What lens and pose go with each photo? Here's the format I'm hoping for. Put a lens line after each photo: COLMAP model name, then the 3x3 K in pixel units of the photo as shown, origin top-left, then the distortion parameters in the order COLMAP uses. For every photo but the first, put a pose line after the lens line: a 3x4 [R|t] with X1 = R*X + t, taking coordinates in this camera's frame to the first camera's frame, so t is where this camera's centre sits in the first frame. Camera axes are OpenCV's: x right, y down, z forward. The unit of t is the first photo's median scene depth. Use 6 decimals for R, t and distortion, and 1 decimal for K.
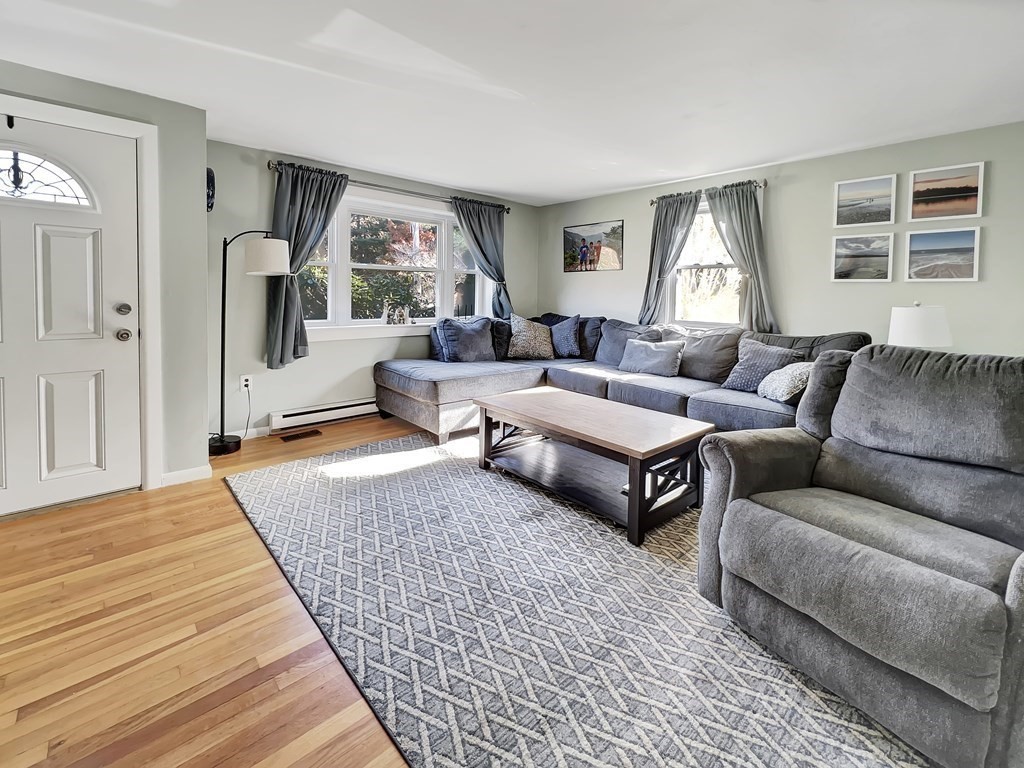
lens RADIAL K [[440.1, 0, 475.7], [0, 440.1, 383.3], [0, 0, 1]] dist [-0.000997, -0.000661]
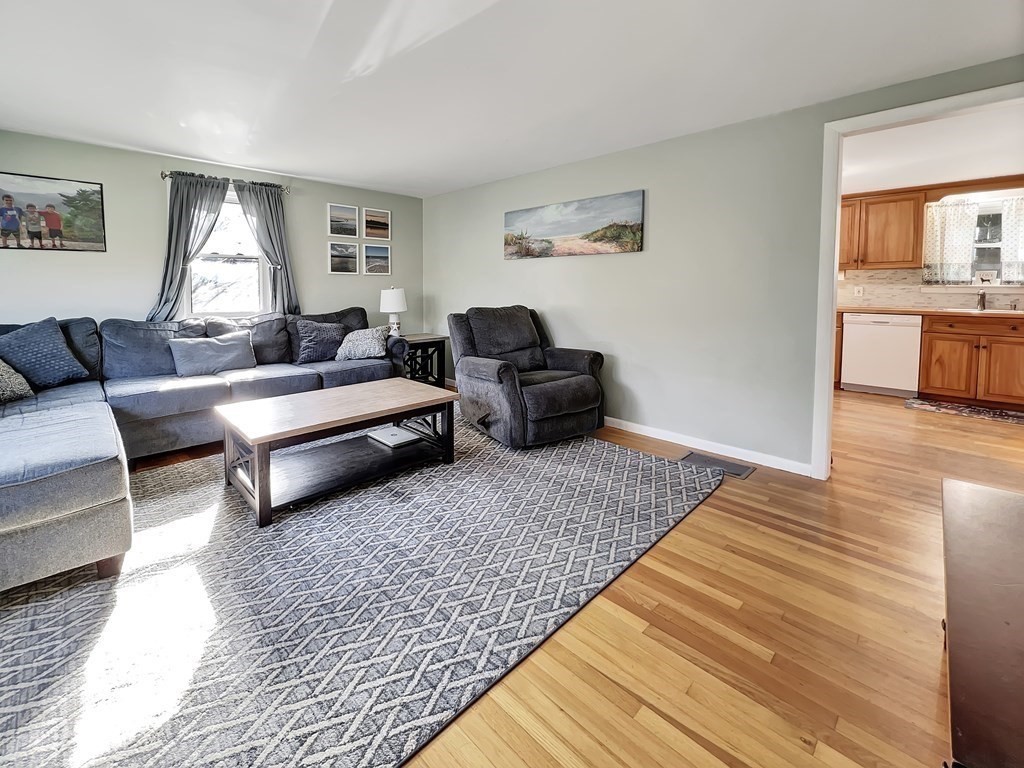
lens RADIAL K [[440.1, 0, 475.7], [0, 440.1, 383.3], [0, 0, 1]] dist [-0.000997, -0.000661]
pose [[-0.058600, -0.230606, 0.971281, -0.787010], [0.203578, 0.949747, 0.237776, -0.159816], [-0.977304, 0.211665, -0.008708, 0.734765]]
